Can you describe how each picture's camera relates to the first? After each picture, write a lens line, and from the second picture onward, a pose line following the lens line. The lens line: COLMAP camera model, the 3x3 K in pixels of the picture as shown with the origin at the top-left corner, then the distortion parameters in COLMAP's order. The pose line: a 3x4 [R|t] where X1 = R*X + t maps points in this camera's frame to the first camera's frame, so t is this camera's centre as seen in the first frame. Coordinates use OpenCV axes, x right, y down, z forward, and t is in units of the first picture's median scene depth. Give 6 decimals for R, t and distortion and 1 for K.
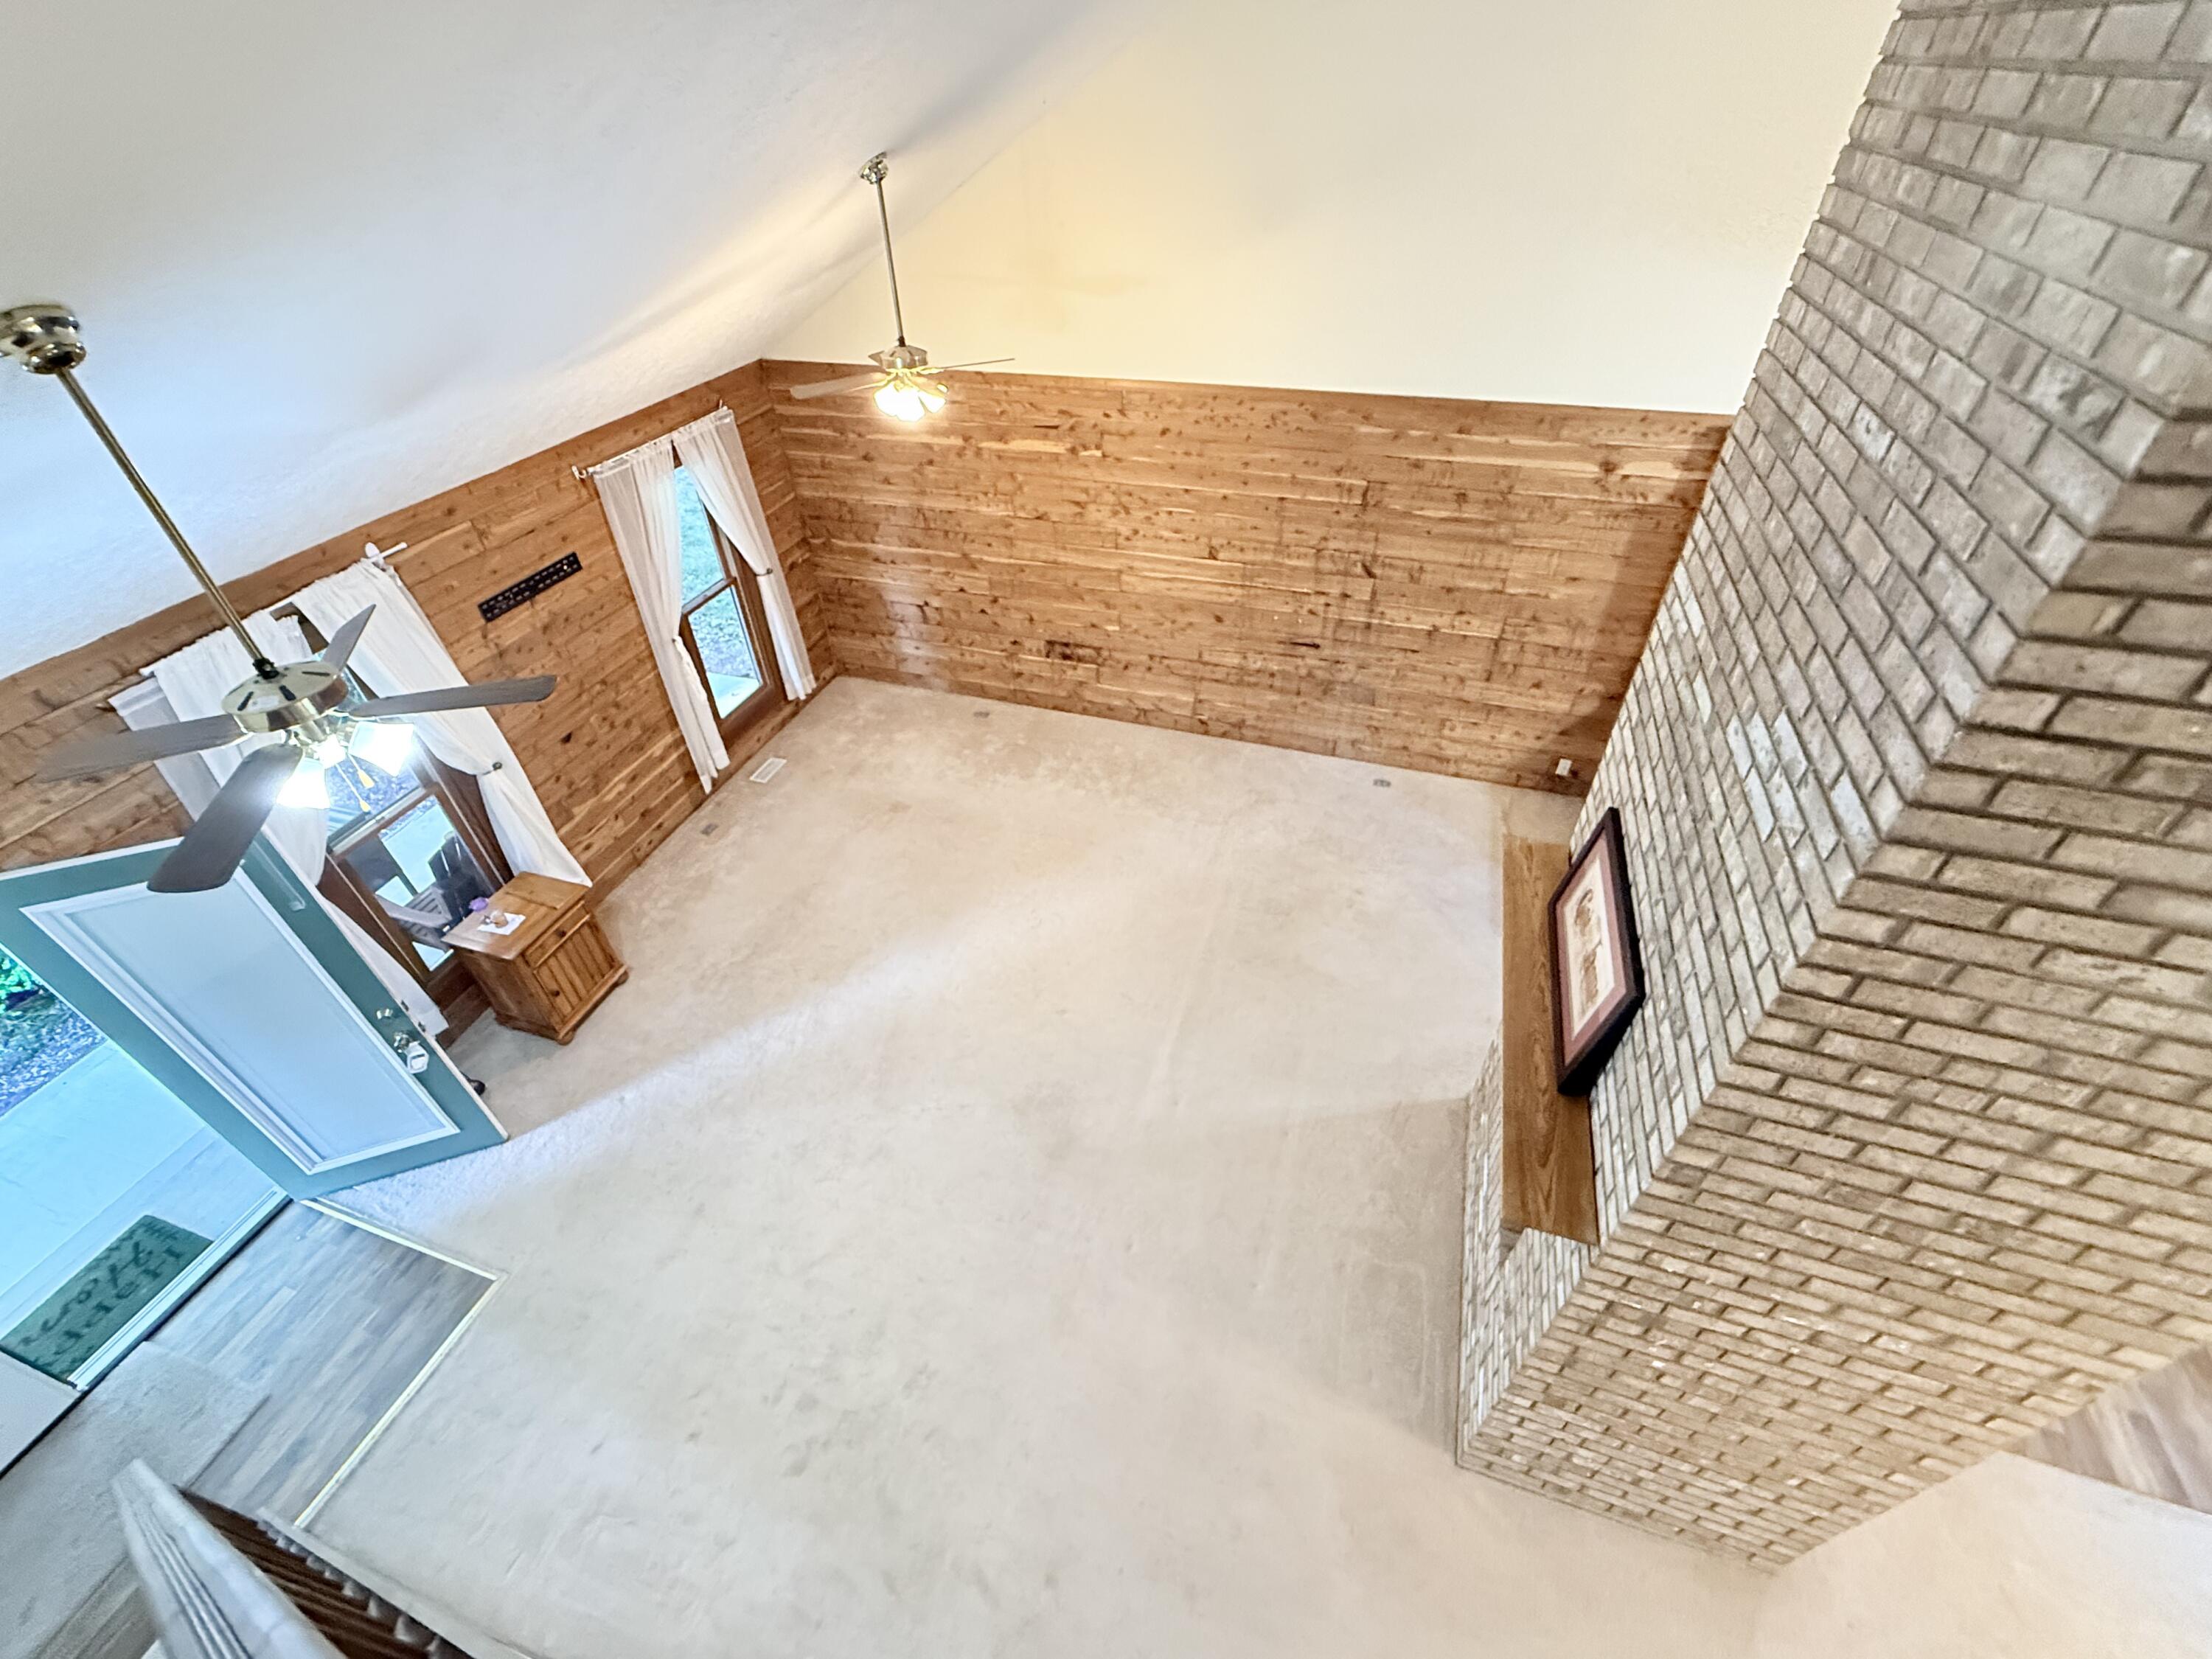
lens RADIAL K [[884.4, 0, 1139.0], [0, 884.4, 828.8], [0, 0, 1]] dist [0.000197, 0.000021]
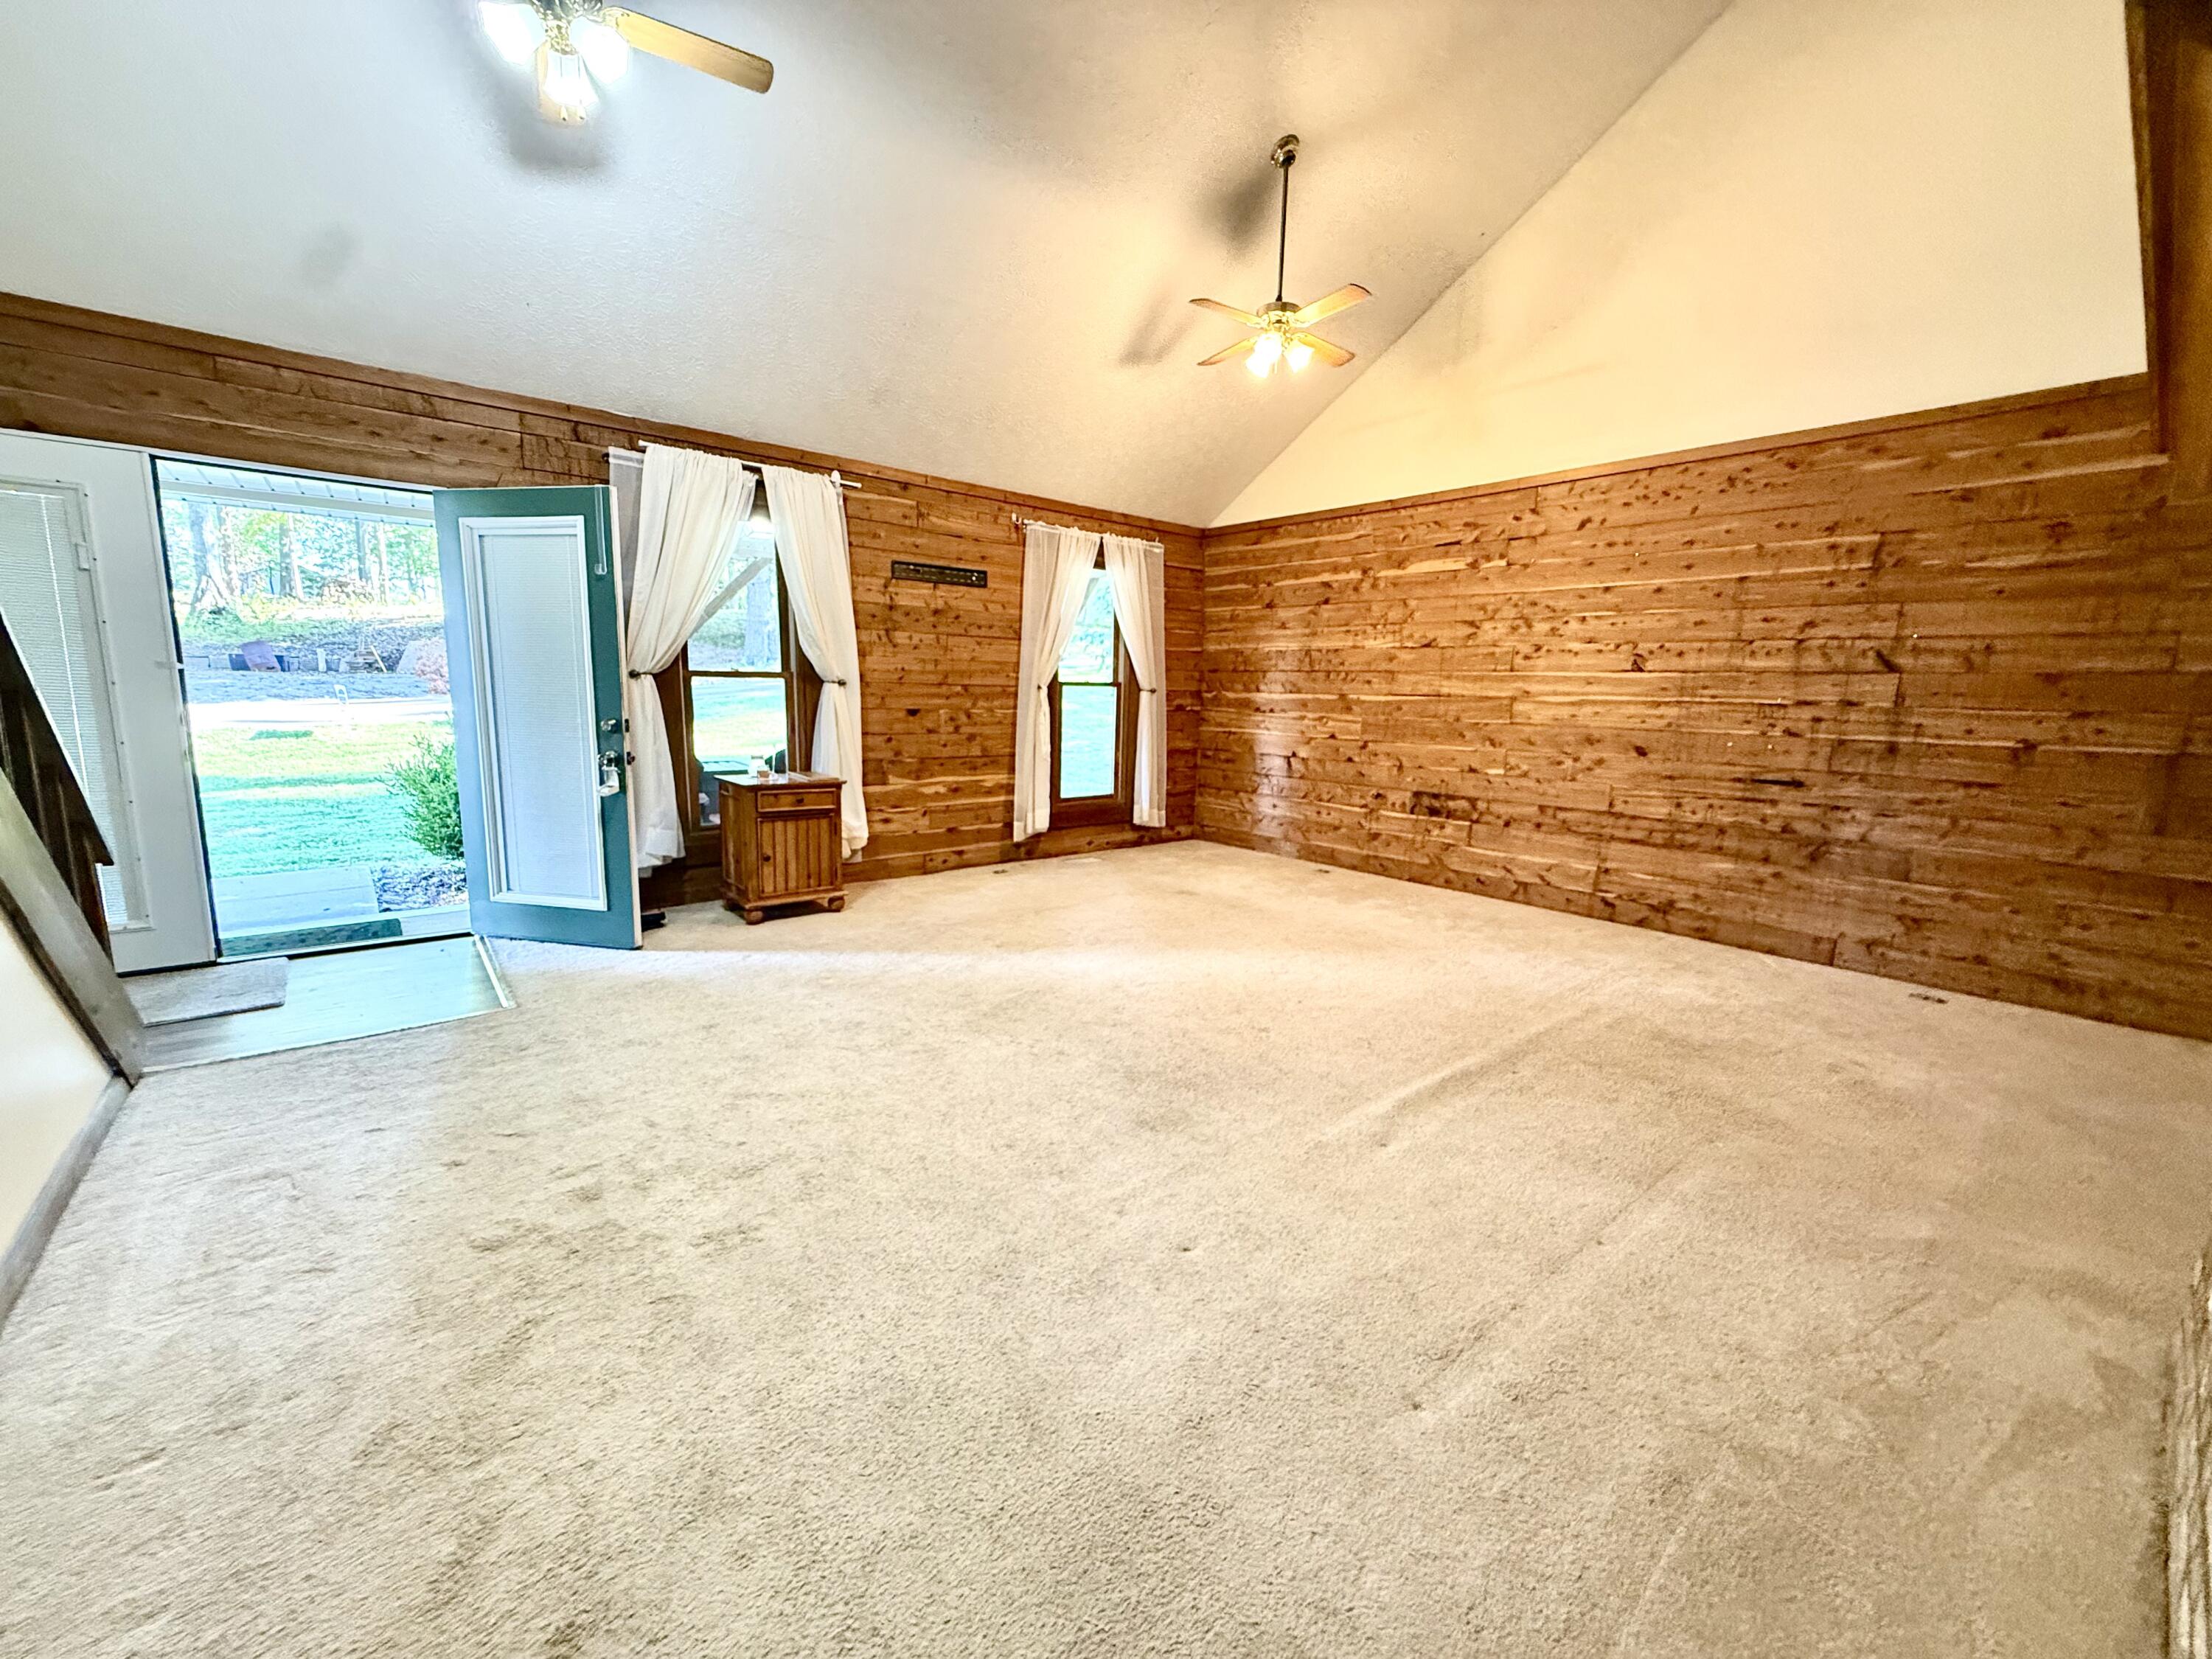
lens RADIAL K [[884.4, 0, 1125.3], [0, 884.4, 821.6], [0, 0, 1]] dist [0.000197, 0.000021]
pose [[0.850615, 0.105347, -0.515128, 0.134740], [-0.351159, 0.843010, -0.407457, 0.341064], [0.391334, 0.527481, 0.754070, 0.343674]]
